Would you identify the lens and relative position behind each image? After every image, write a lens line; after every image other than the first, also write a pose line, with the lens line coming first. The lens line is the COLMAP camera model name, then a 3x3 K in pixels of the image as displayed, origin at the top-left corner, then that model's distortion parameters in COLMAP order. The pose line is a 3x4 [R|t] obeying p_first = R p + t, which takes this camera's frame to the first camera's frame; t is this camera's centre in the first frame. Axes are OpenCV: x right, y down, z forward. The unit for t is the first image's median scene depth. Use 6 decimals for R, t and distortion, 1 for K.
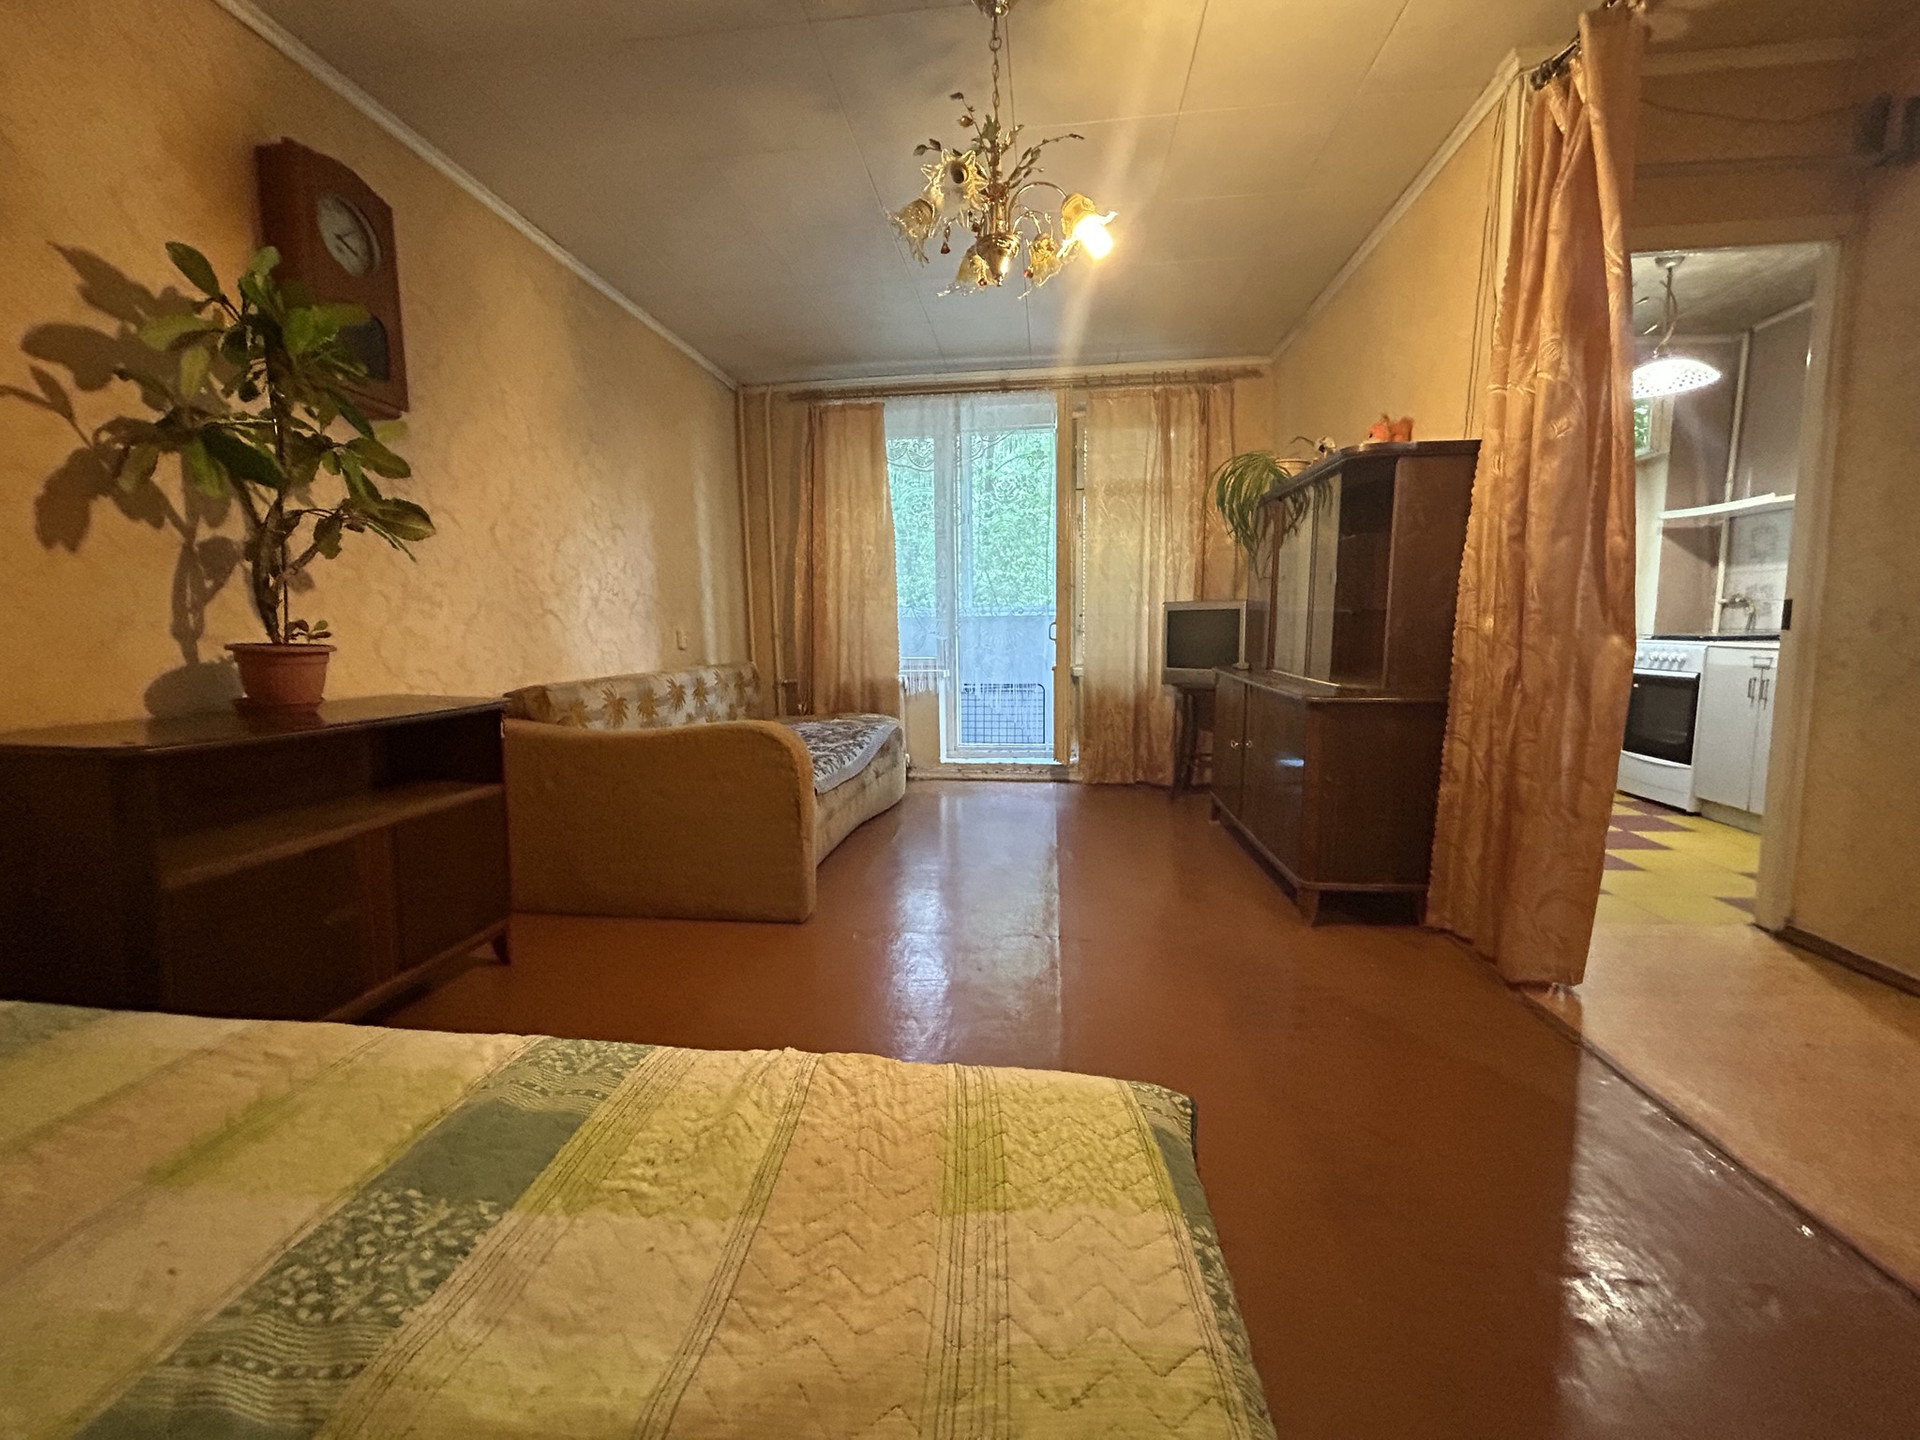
lens RADIAL K [[778.1, 0, 956.9], [0, 778.1, 725.3], [0, 0, 1]] dist [0.001761, -0.000134]
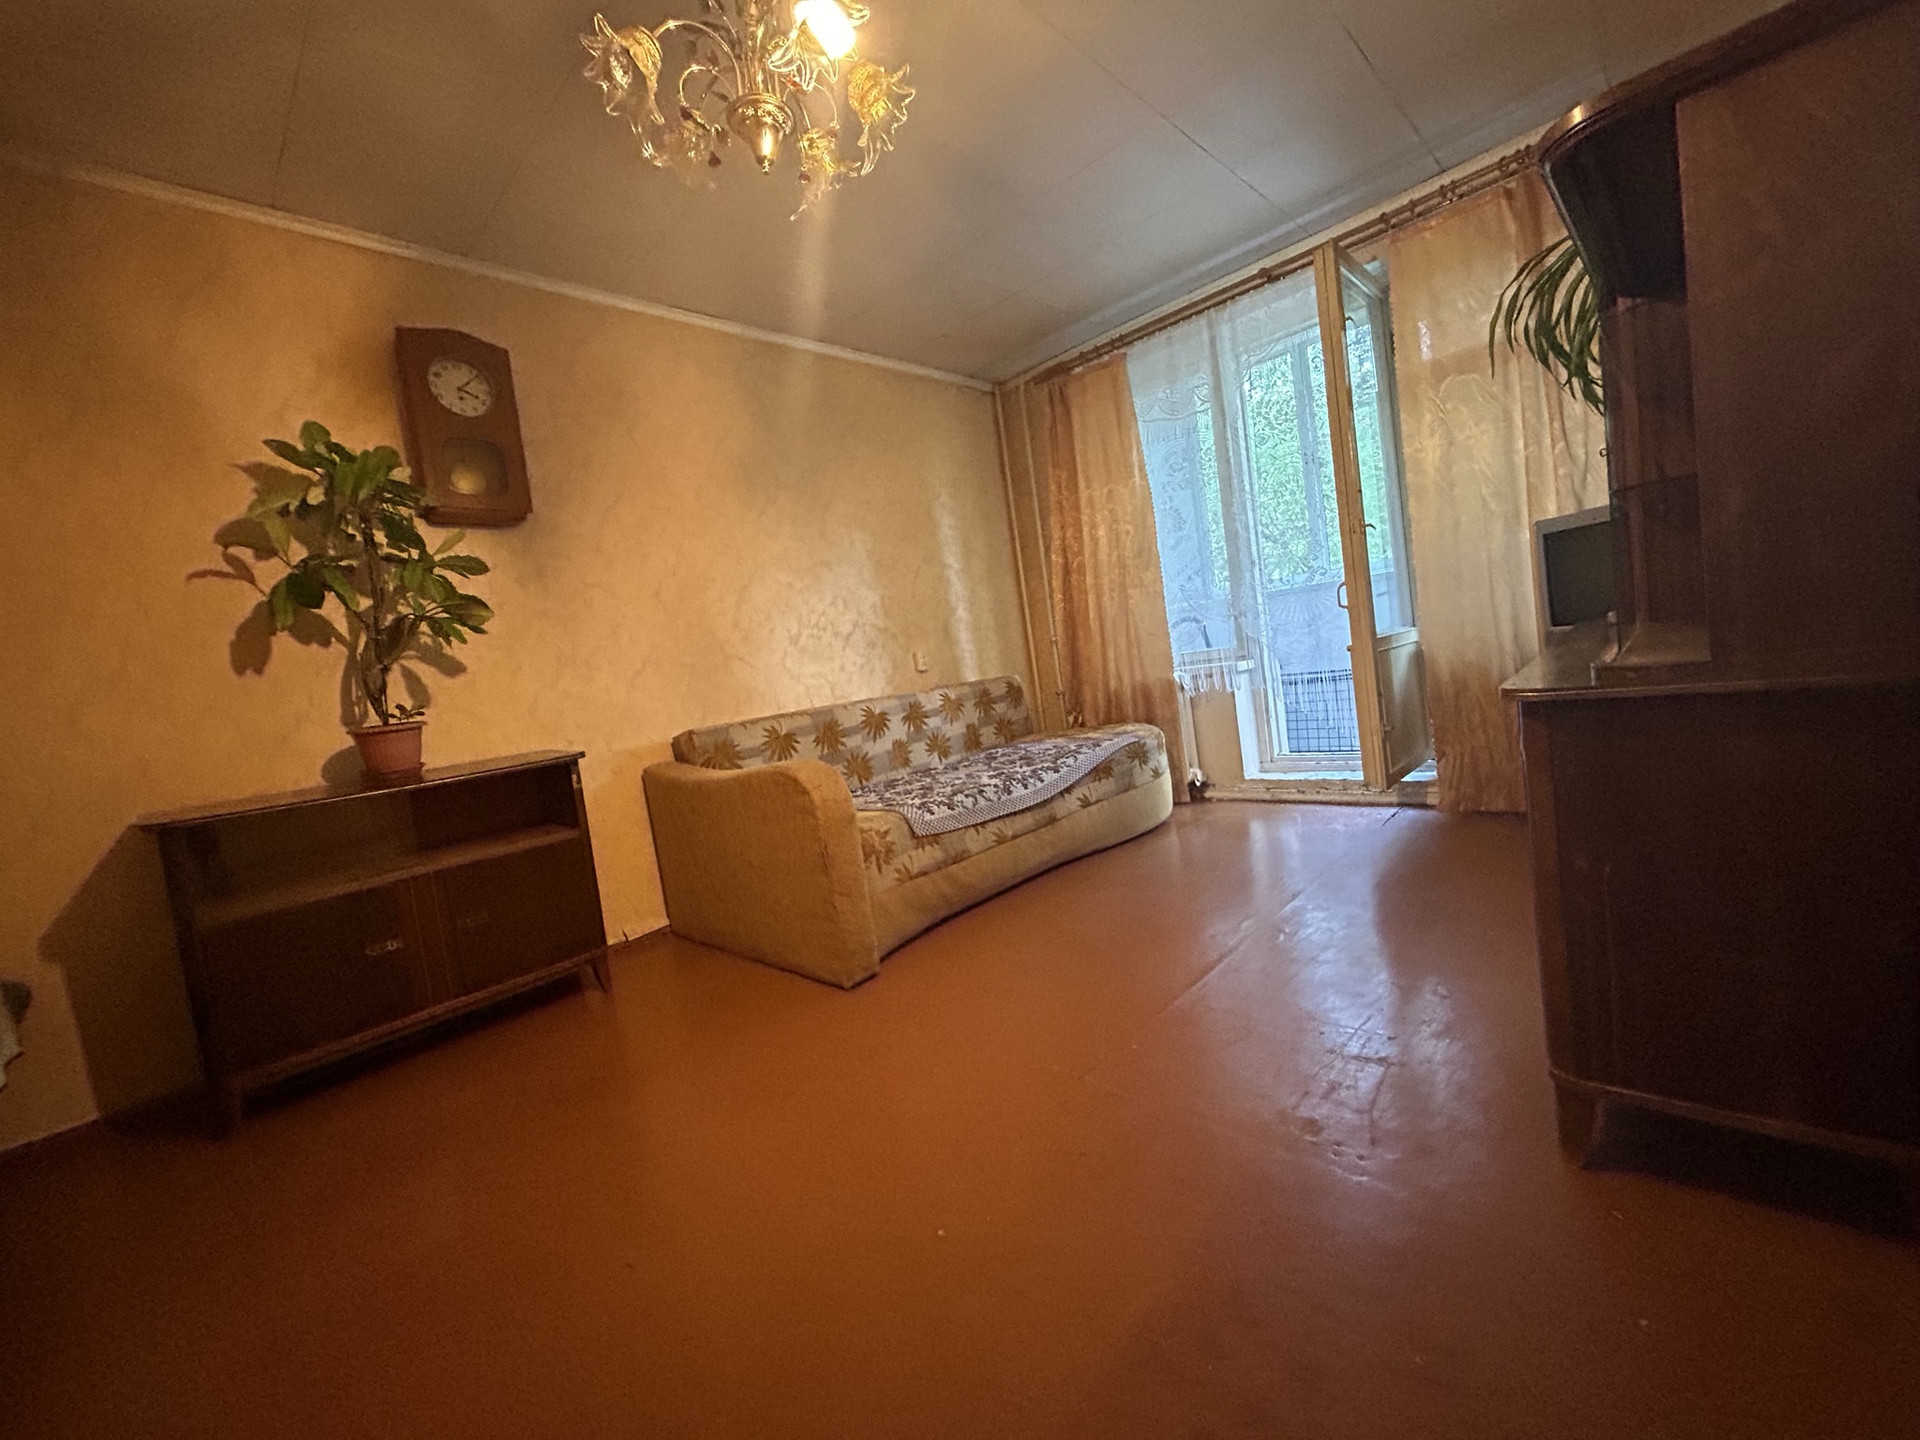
lens RADIAL K [[778.1, 0, 955.7], [0, 778.1, 723.0], [0, 0, 1]] dist [0.001761, -0.000134]
pose [[0.792132, -0.051332, -0.608187, 0.302028], [0.054274, 0.998434, -0.013580, -0.018254], [0.607931, -0.022252, 0.793678, 0.260230]]
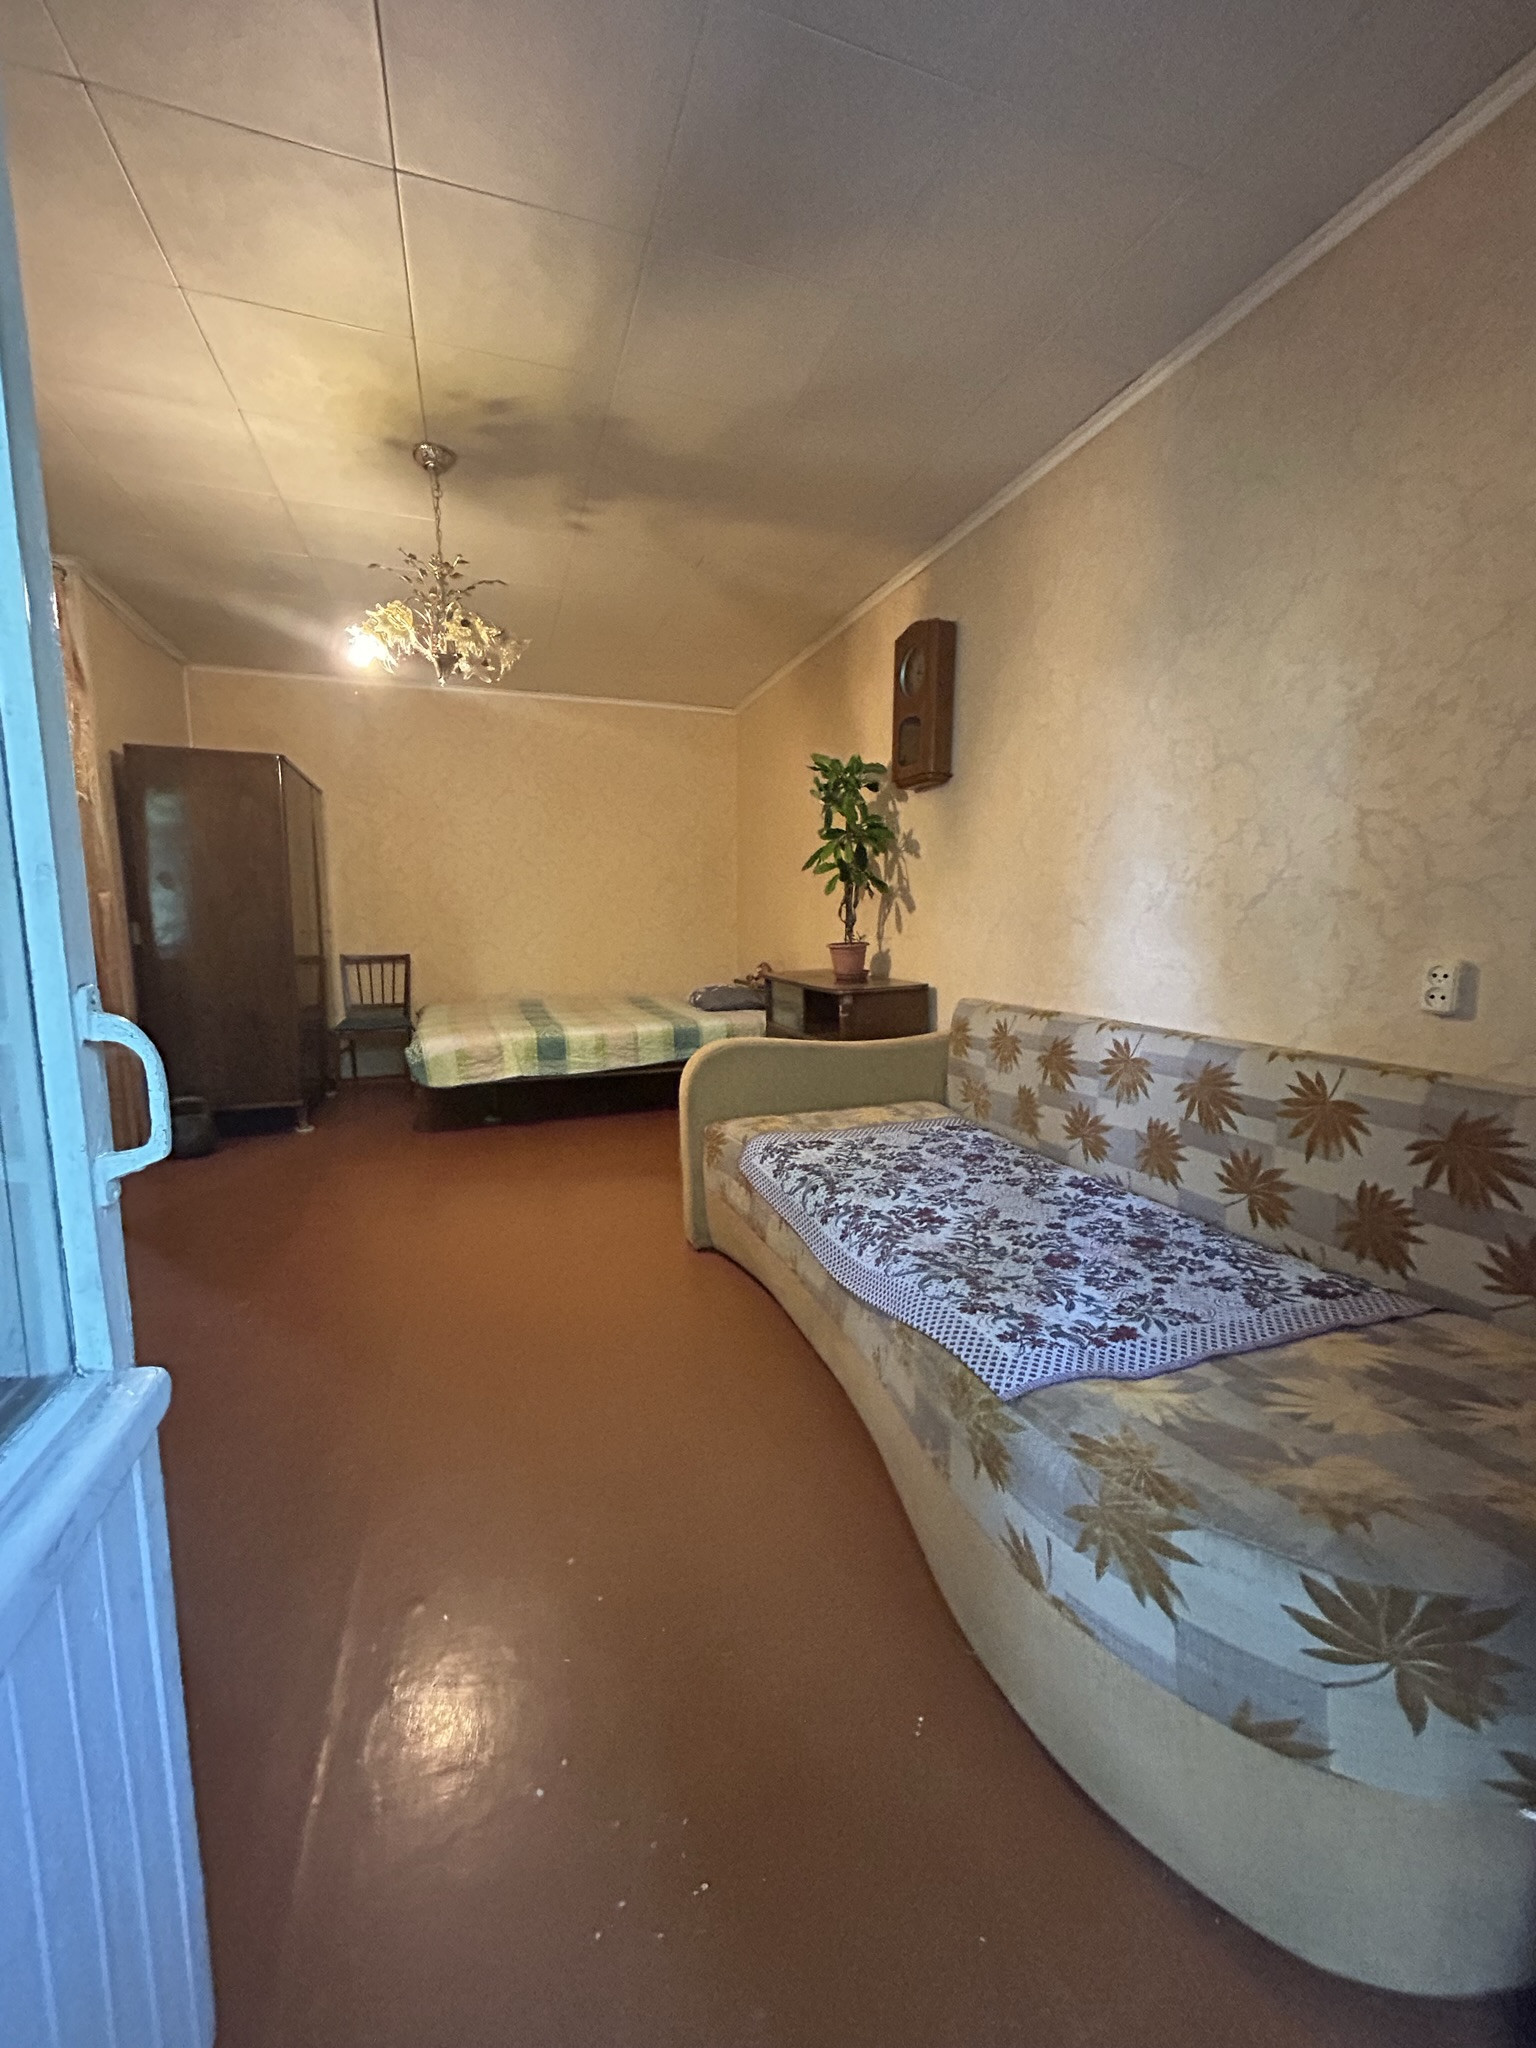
lens RADIAL K [[830.0, 0, 778.6], [0, 830.0, 1031.3], [0, 0, 1]] dist [0.001761, -0.000134]
pose [[-0.896030, 0.079442, -0.436829, 0.100961], [-0.037060, 0.967047, 0.251887, -0.191119], [0.442445, 0.241887, -0.863558, 1.300323]]
